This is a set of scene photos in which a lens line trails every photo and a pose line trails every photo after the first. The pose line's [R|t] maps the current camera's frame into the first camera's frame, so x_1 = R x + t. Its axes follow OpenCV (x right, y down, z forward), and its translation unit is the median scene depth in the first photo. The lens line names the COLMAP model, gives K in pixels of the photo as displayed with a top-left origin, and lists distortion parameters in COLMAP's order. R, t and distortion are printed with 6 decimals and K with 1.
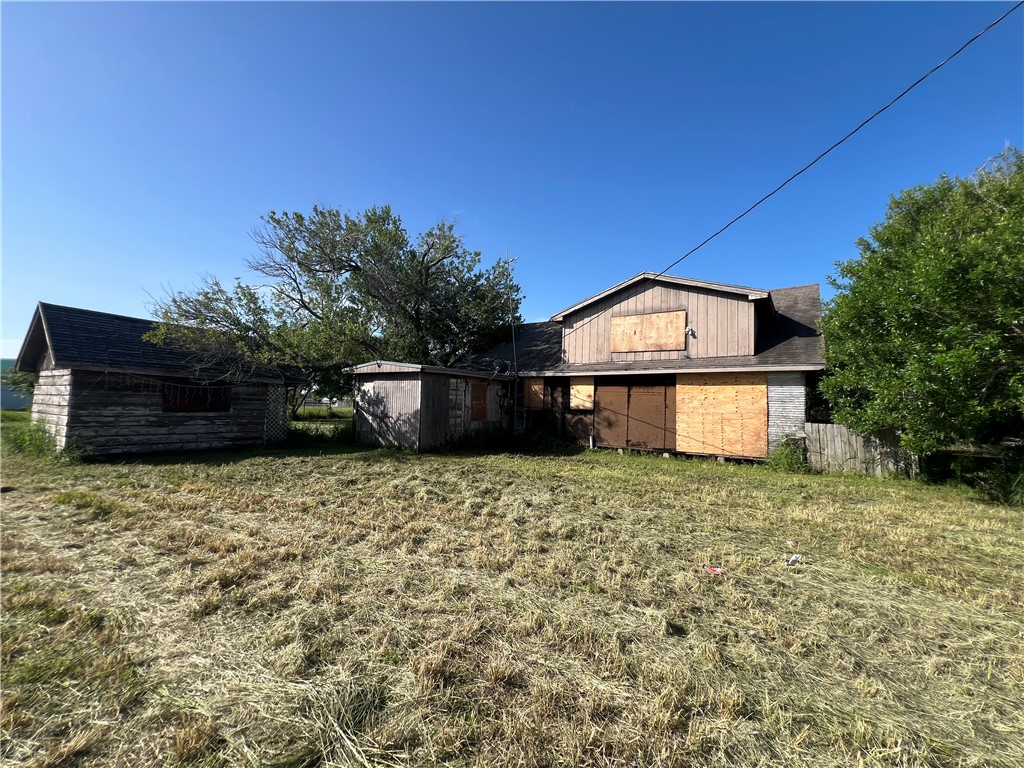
lens RADIAL K [[411.3, 0, 511.3], [0, 411.3, 386.4], [0, 0, 1]] dist [-0.003157, 0.001029]
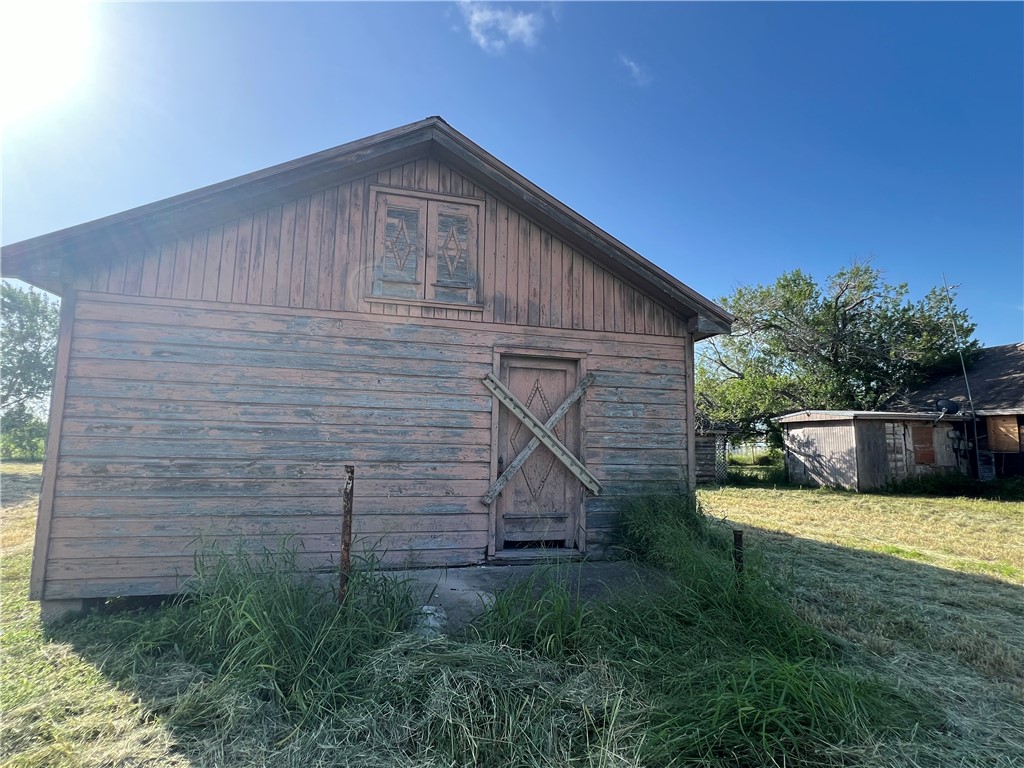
lens RADIAL K [[509.6, 0, 512.1], [0, 509.6, 386.6], [0, 0, 1]] dist [-0.005008, 0.001910]
pose [[0.720492, -0.096589, -0.686704, 0.067913], [0.039743, 0.994376, -0.098166, -0.024010], [0.692323, 0.043436, 0.720279, -0.626767]]
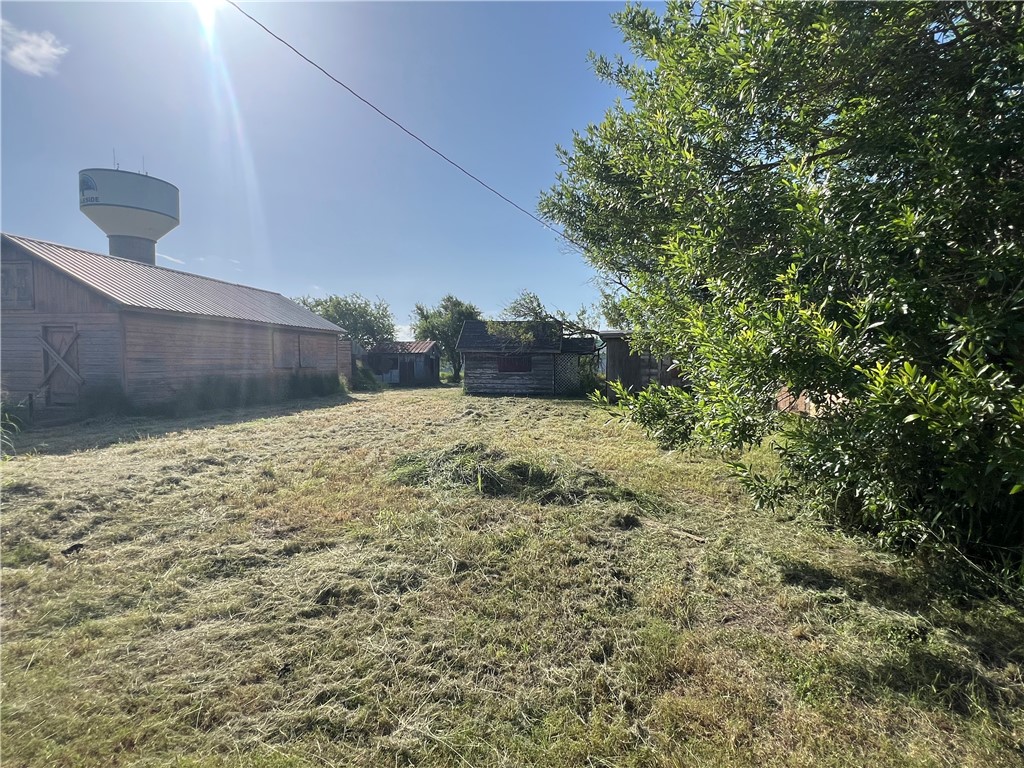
lens RADIAL K [[509.6, 0, 511.9], [0, 509.6, 389.0], [0, 0, 1]] dist [-0.005008, 0.001910]
pose [[0.405560, 0.018683, -0.913878, 1.075749], [0.052347, 0.997676, 0.043626, 0.036398], [0.912568, -0.065532, 0.403639, 0.102091]]
